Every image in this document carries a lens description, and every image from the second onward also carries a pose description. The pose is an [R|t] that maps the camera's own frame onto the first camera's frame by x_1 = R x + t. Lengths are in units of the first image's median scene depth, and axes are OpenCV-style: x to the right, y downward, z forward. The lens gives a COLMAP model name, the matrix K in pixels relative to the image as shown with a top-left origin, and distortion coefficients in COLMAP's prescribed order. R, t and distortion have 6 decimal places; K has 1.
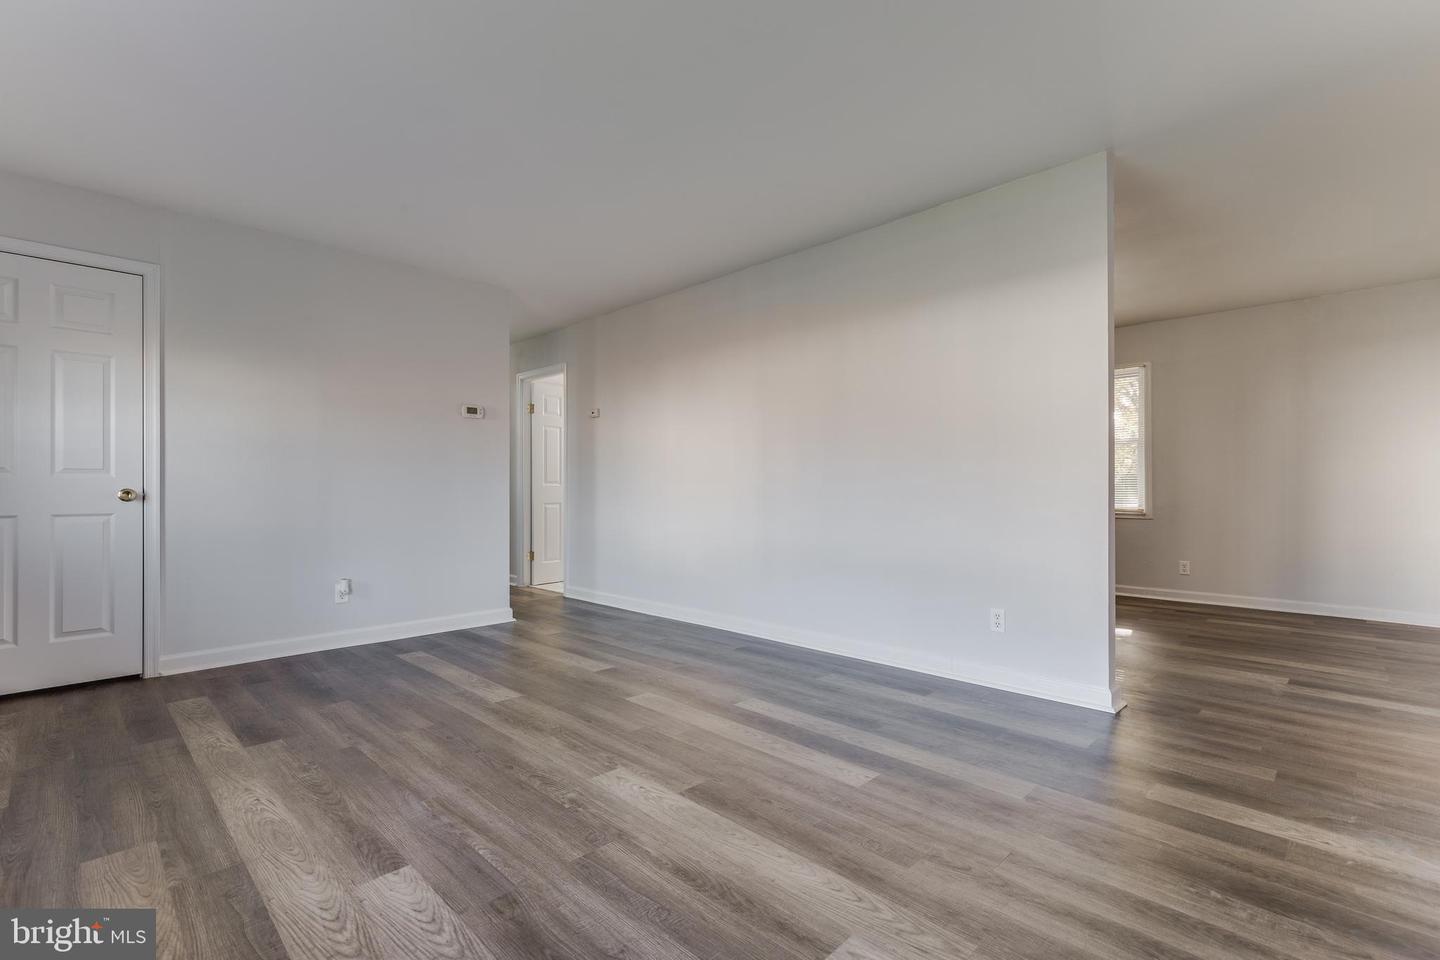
lens RADIAL K [[651.3, 0, 720.2], [0, 651.3, 480.9], [0, 0, 1]] dist [0.010022, -0.001155]
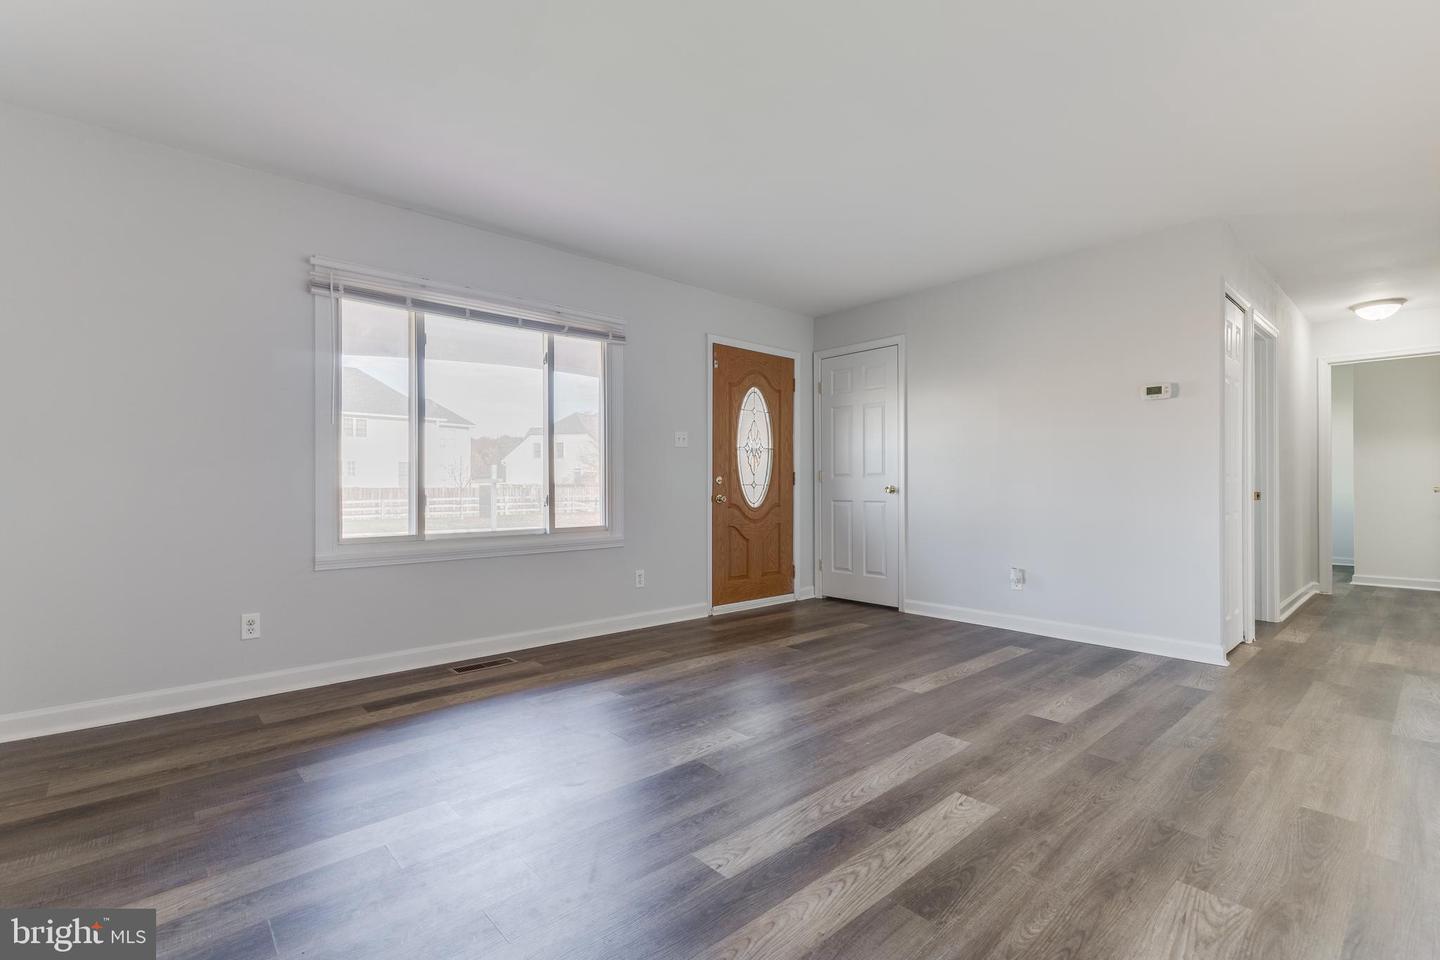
lens RADIAL K [[651.3, 0, 722.8], [0, 651.3, 481.8], [0, 0, 1]] dist [0.010022, -0.001155]
pose [[-0.056669, -0.003904, -0.998385, 0.890118], [0.011733, 0.999921, -0.004576, 0.008309], [0.998324, -0.011974, -0.056619, 0.949107]]
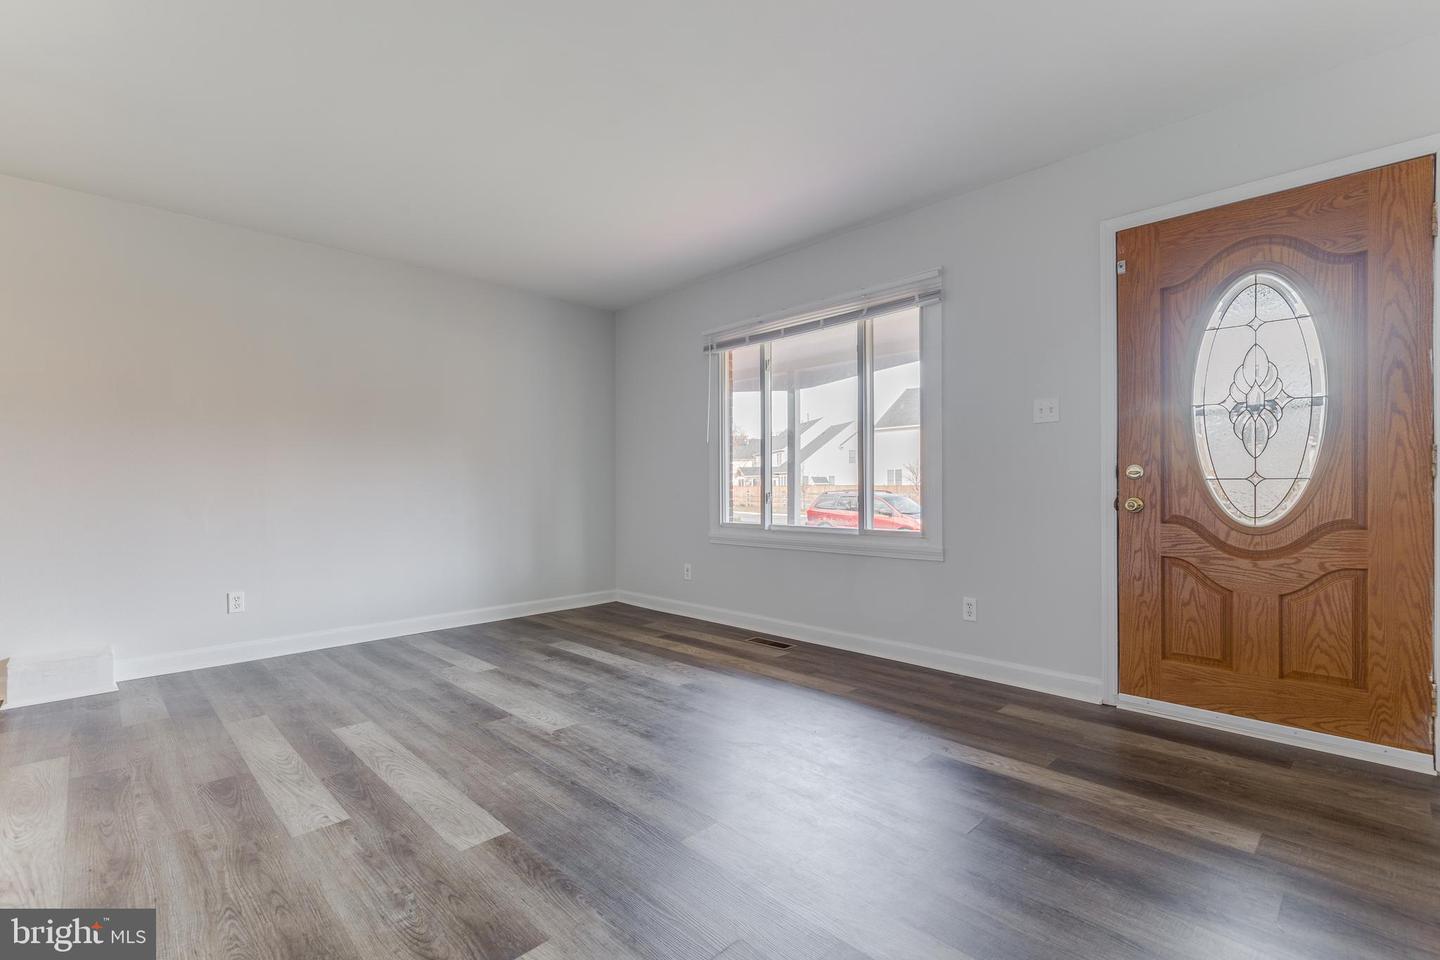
lens RADIAL K [[651.3, 0, 718.7], [0, 651.3, 487.9], [0, 0, 1]] dist [0.010022, -0.001155]
pose [[-0.999747, 0.008627, 0.020750, -0.437535], [0.008439, 0.999923, -0.009125, 0.026293], [-0.020827, -0.008948, -0.999743, 1.977389]]
